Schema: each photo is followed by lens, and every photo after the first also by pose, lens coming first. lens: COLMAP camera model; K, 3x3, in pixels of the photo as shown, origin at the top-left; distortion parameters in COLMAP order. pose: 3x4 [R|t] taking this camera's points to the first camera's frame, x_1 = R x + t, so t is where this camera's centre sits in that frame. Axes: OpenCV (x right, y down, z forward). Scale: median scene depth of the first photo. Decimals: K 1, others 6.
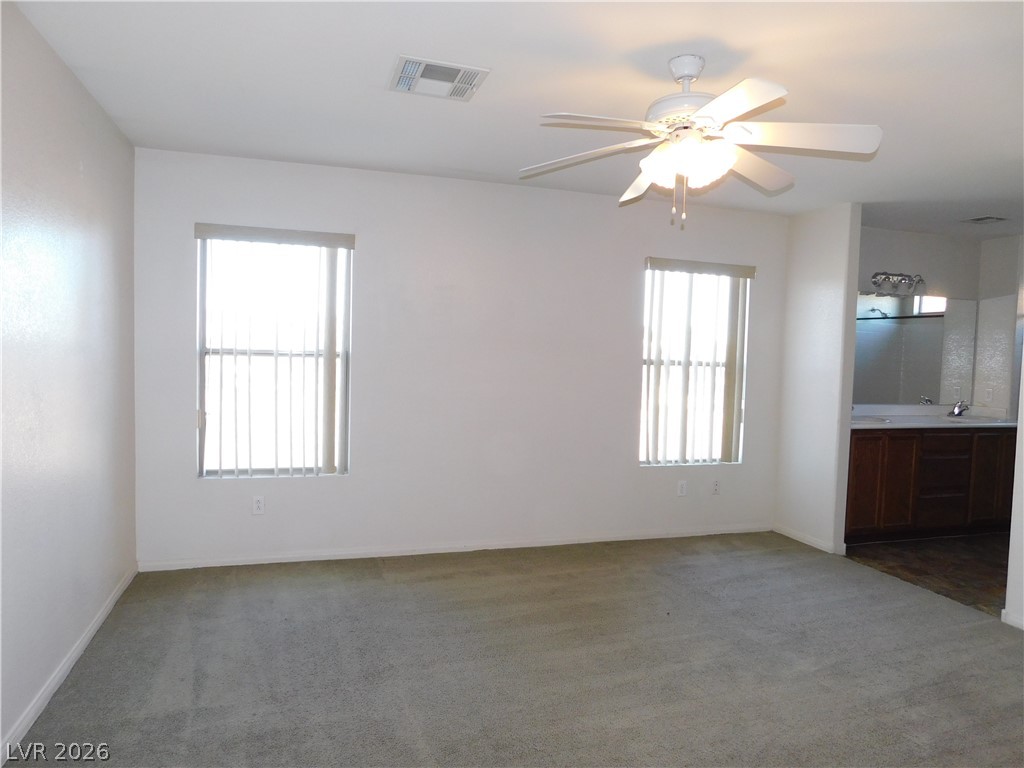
lens RADIAL K [[678.8, 0, 514.1], [0, 678.8, 383.3], [0, 0, 1]] dist [-0.067745, 0.059331]
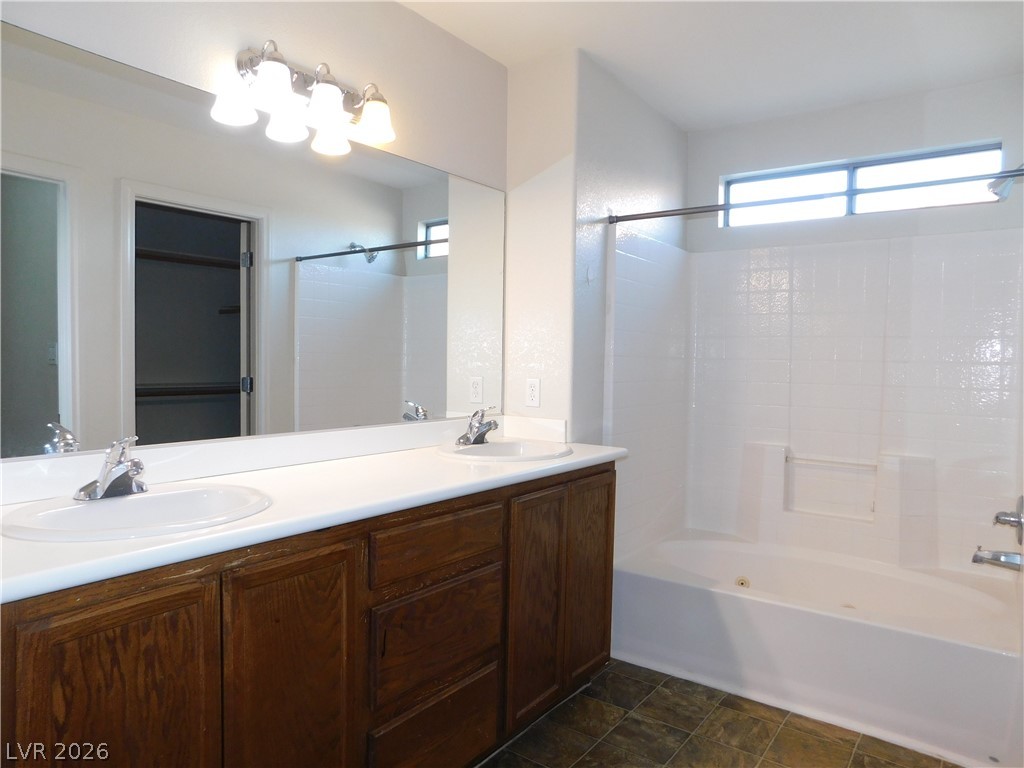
lens RADIAL K [[678.8, 0, 514.3], [0, 678.8, 386.2], [0, 0, 1]] dist [-0.067745, 0.059331]
pose [[0.811085, -0.034531, 0.583908, 0.435549], [0.035193, 0.999328, 0.010213, 0.008534], [-0.583868, 0.012266, 0.811756, 0.636340]]
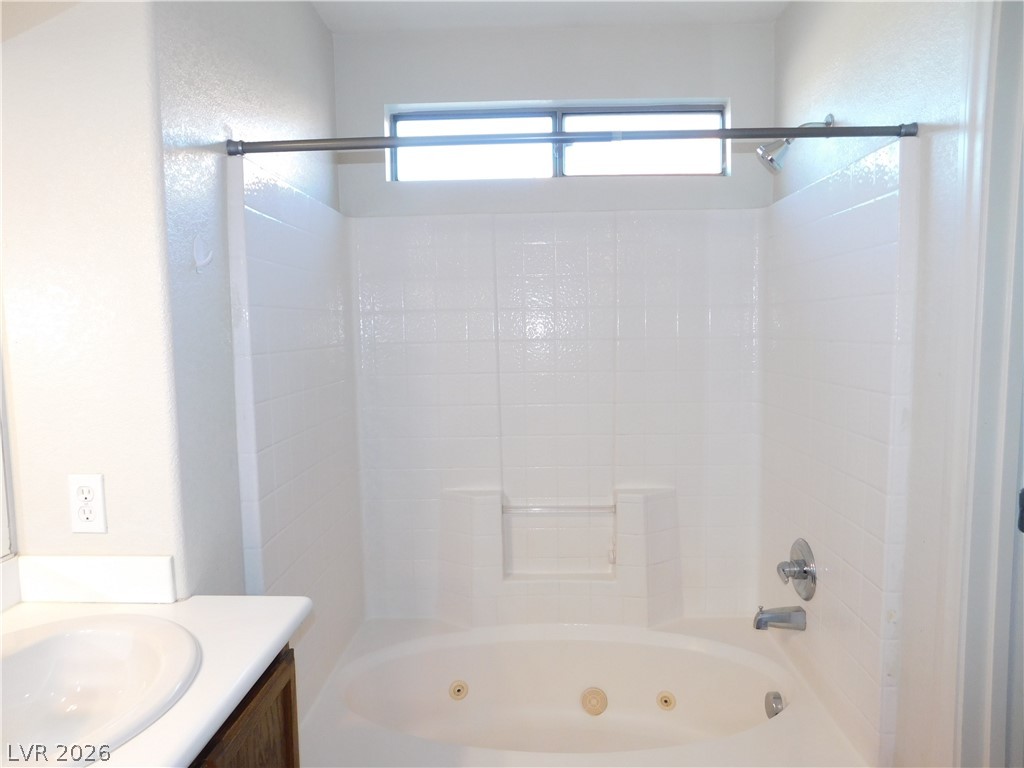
lens RADIAL K [[678.8, 0, 512.0], [0, 678.8, 378.7], [0, 0, 1]] dist [-0.067745, 0.059331]
pose [[0.350076, -0.107549, 0.930527, 0.573929], [0.075360, 0.993401, 0.086464, -0.031203], [-0.933685, 0.039856, 0.355871, 0.805986]]
